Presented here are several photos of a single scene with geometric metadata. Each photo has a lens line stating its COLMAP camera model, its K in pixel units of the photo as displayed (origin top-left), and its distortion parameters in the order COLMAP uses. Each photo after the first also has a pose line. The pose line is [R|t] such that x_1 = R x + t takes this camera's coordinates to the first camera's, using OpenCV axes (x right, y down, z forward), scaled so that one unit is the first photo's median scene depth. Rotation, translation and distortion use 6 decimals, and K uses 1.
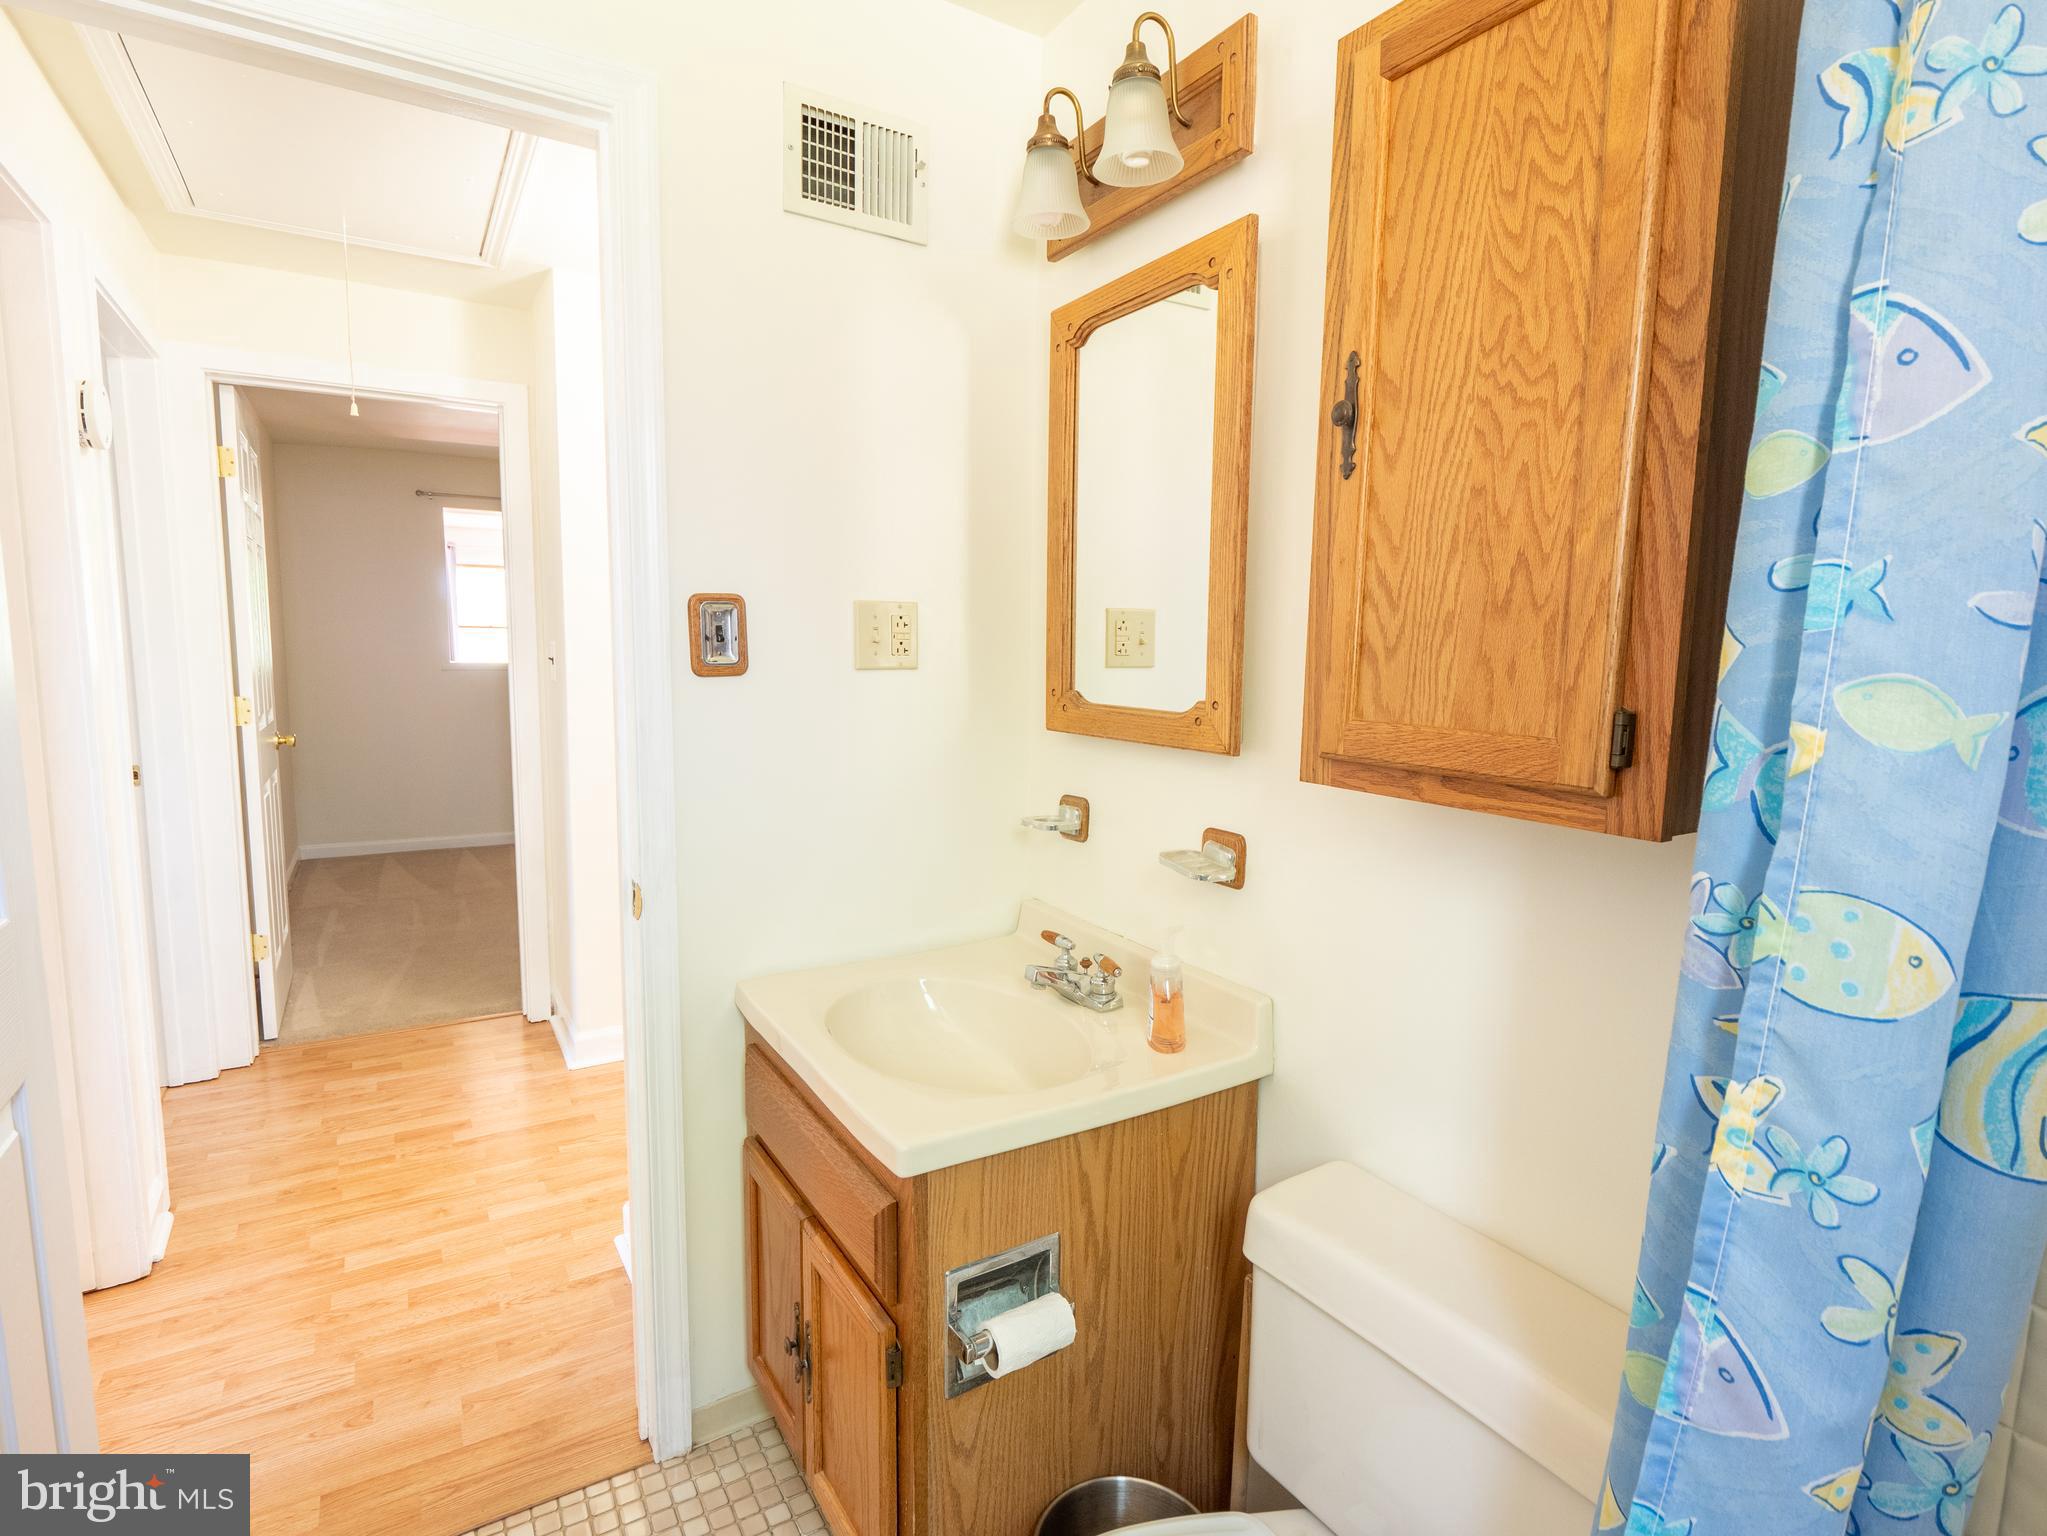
lens RADIAL K [[1025.1, 0, 1023.5], [0, 1025.1, 768.0], [0, 0, 1]] dist [-0.002688, -0.000854]
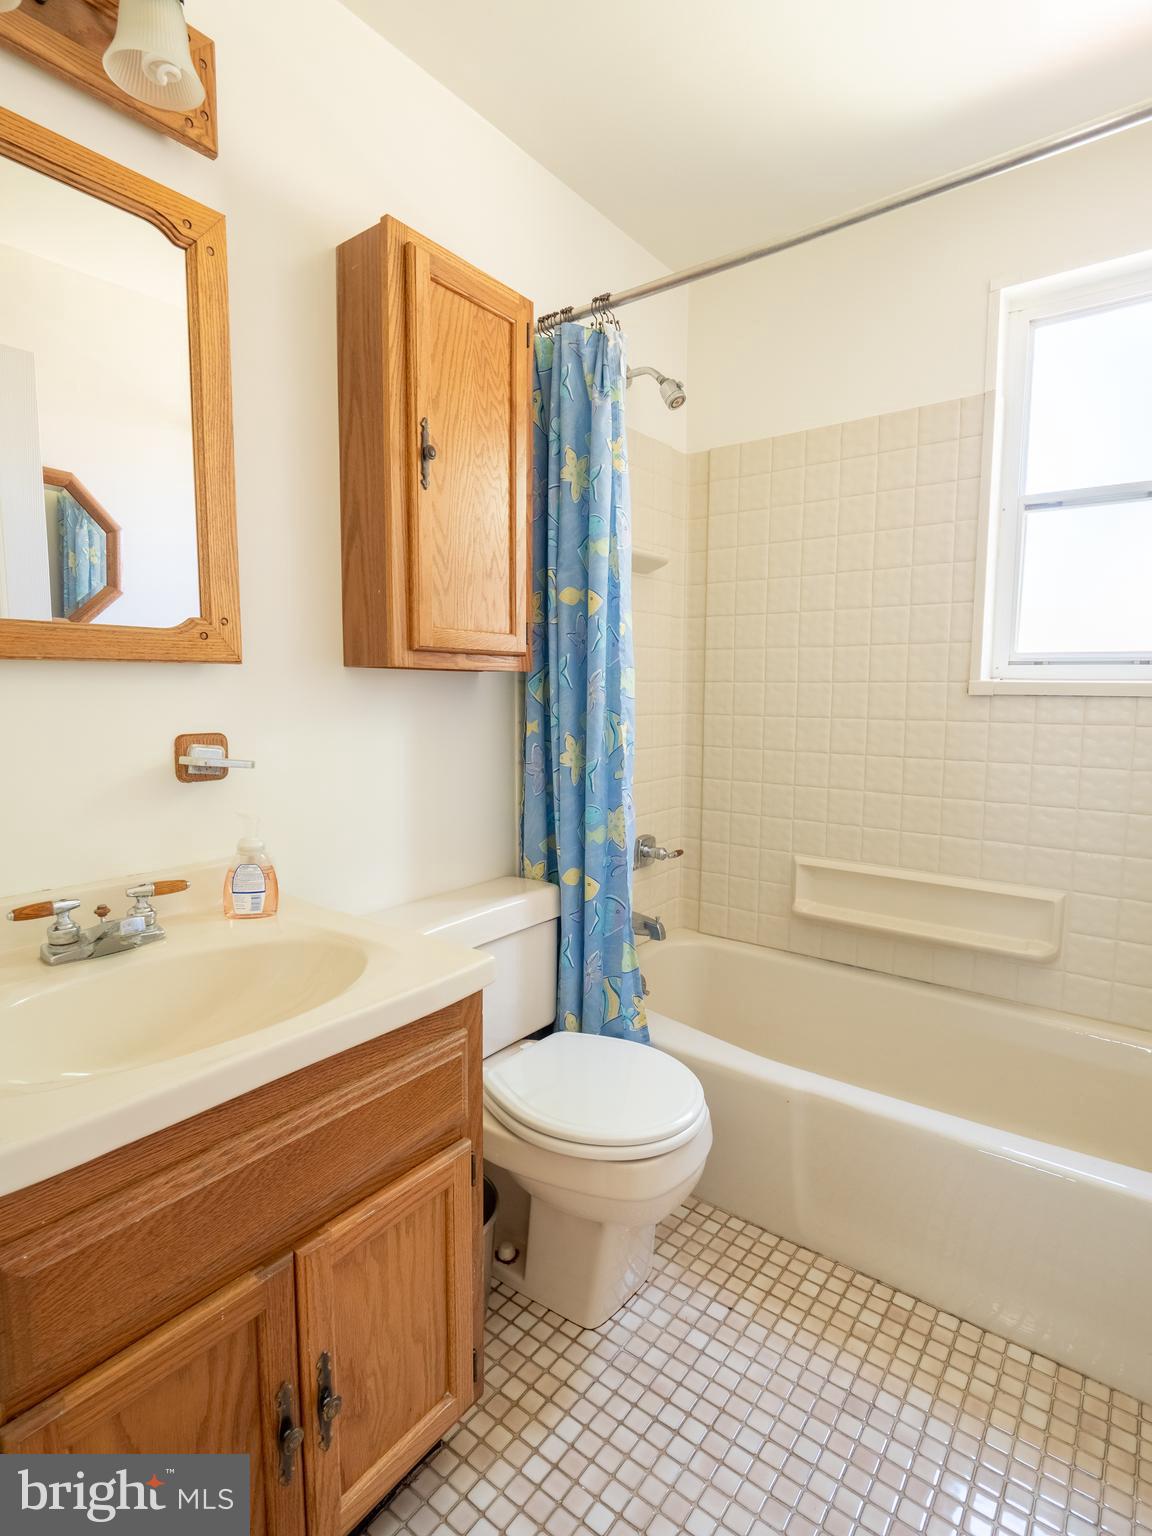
lens RADIAL K [[769.2, 0, 576.0], [0, 769.2, 768.0], [0, 0, 1]] dist [-0.002688, -0.000854]
pose [[-0.347923, -0.120393, 0.929761, -1.131198], [0.104221, 0.980607, 0.165977, -0.002223], [-0.931712, 0.154648, -0.328629, 1.336206]]
